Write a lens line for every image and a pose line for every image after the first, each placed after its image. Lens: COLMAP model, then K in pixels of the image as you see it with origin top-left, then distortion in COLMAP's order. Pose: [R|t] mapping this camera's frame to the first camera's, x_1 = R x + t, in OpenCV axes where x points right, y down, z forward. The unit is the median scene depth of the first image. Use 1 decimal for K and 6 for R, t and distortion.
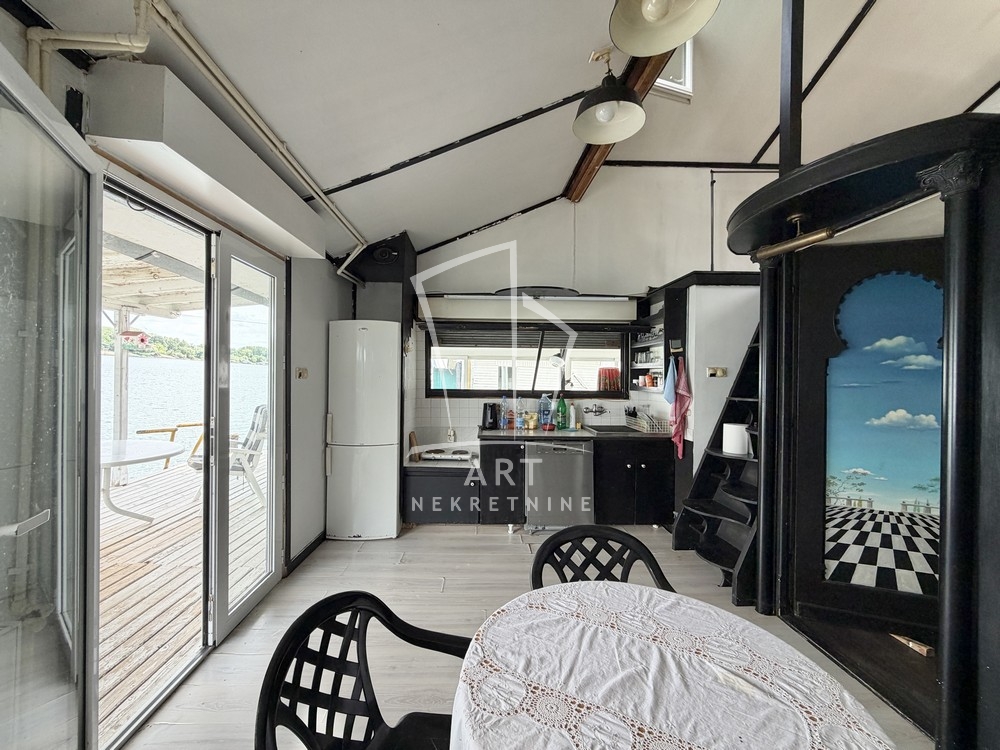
lens RADIAL K [[408.9, 0, 466.2], [0, 408.9, 379.9], [0, 0, 1]] dist [0.000121, -0.000001]
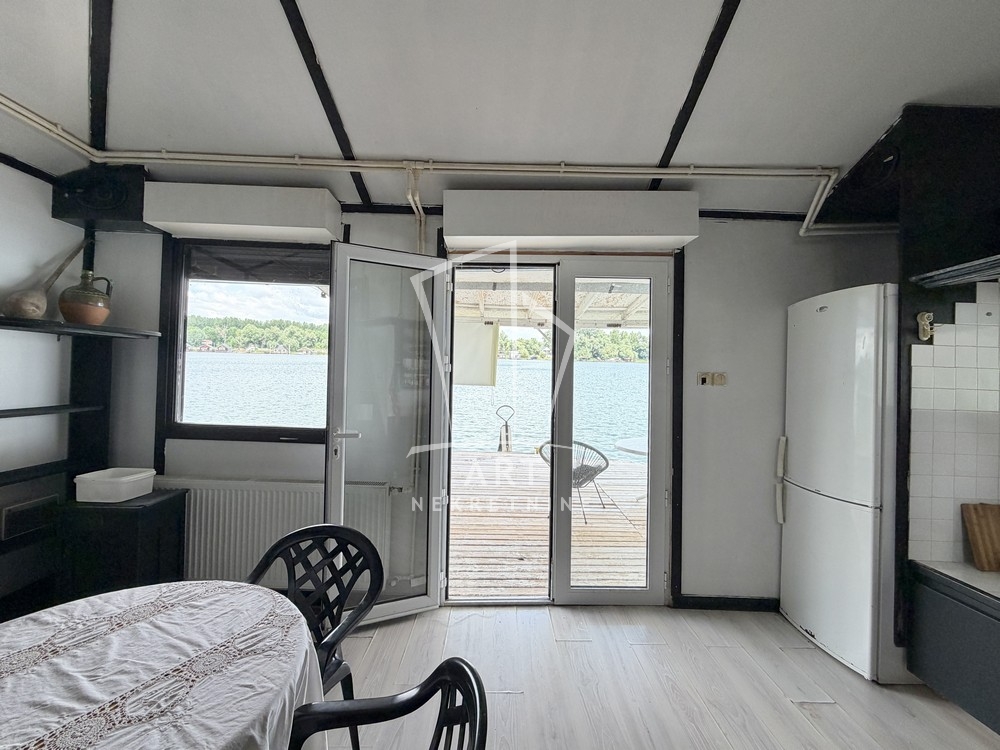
lens RADIAL K [[399.6, 0, 497.1], [0, 399.6, 377.1], [0, 0, 1]] dist [0.001058, 0.000140]
pose [[0.019074, -0.023844, -0.999534, 0.591347], [-0.021230, 0.999481, -0.024247, 0.016197], [0.999593, 0.021683, 0.018558, 0.809355]]
